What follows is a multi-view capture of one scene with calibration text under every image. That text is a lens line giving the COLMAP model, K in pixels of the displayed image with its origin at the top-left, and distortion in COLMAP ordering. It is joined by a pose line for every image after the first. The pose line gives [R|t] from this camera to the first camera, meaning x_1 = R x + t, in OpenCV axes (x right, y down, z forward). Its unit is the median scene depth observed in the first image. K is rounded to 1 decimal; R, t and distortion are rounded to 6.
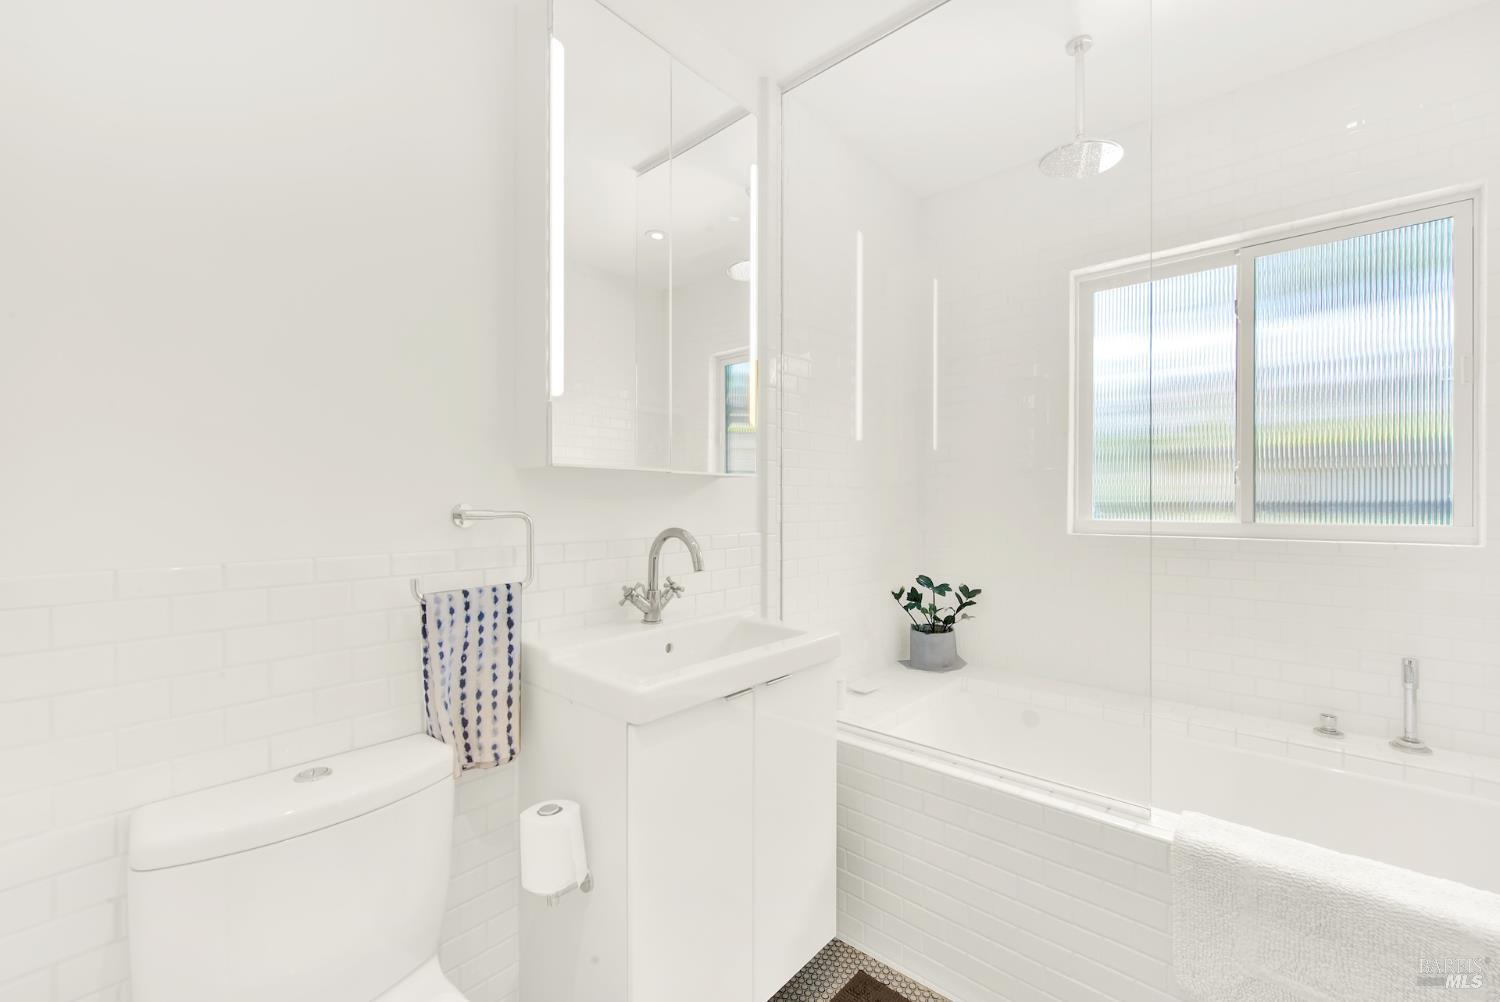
lens RADIAL K [[614.2, 0, 756.2], [0, 614.2, 500.9], [0, 0, 1]] dist [0.002354, -0.000668]
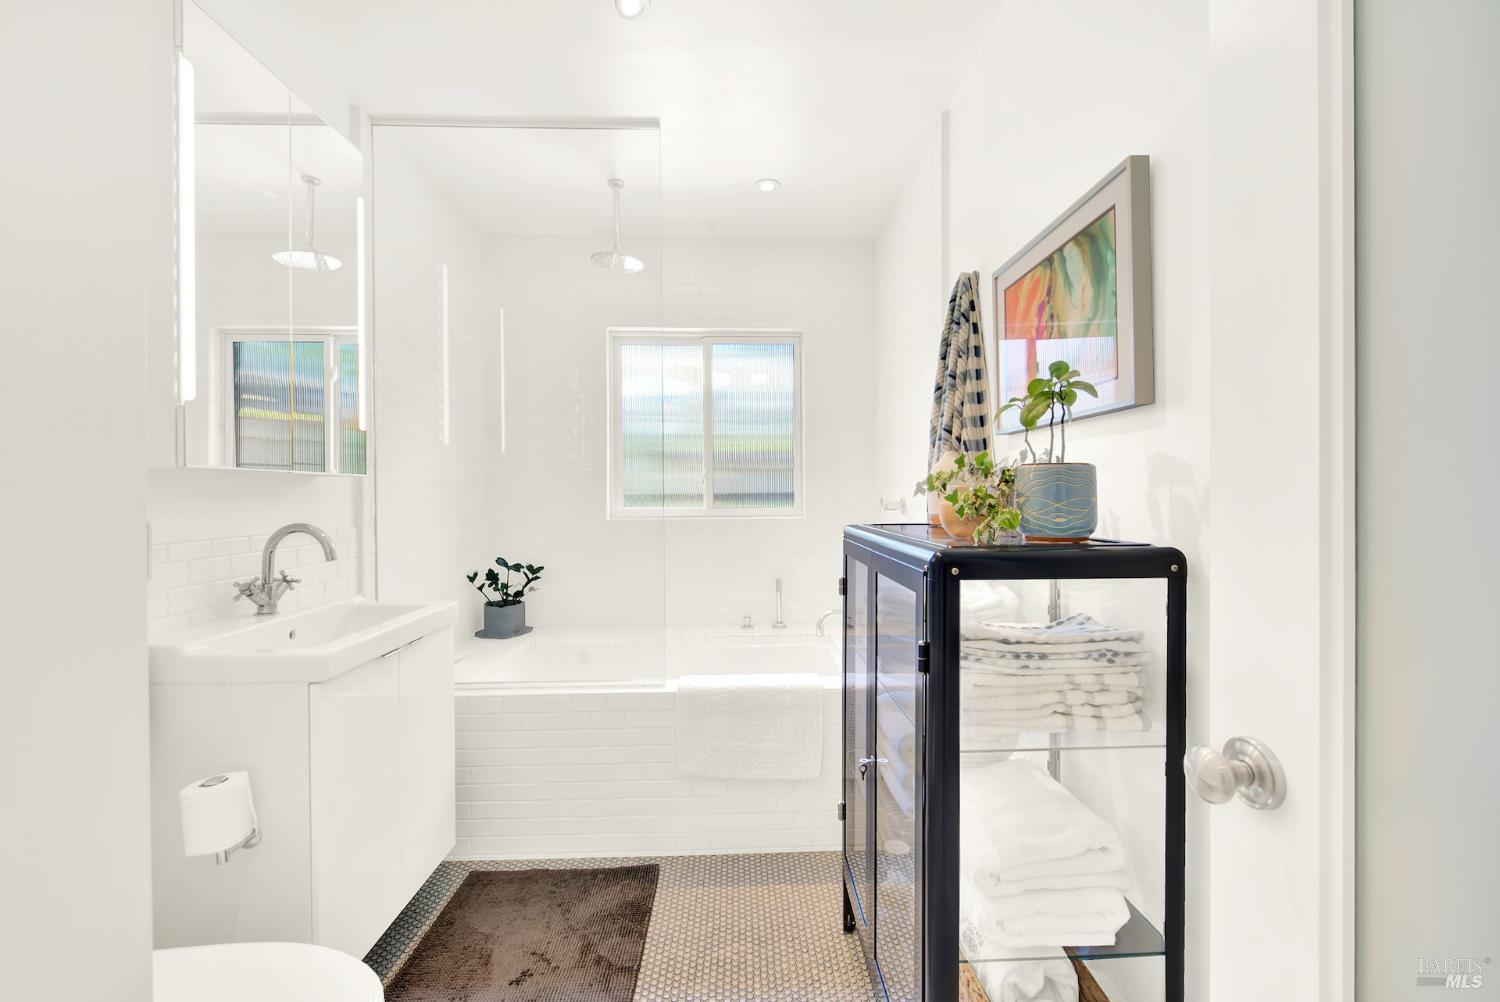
lens RADIAL K [[616.2, 0, 756.8], [0, 616.2, 515.6], [0, 0, 1]] dist [-0.000282, -0.000330]
pose [[0.732963, -0.030259, 0.679596, -0.229971], [0.006473, 0.999275, 0.037511, -0.005116], [-0.680238, -0.023095, 0.732627, -0.294275]]
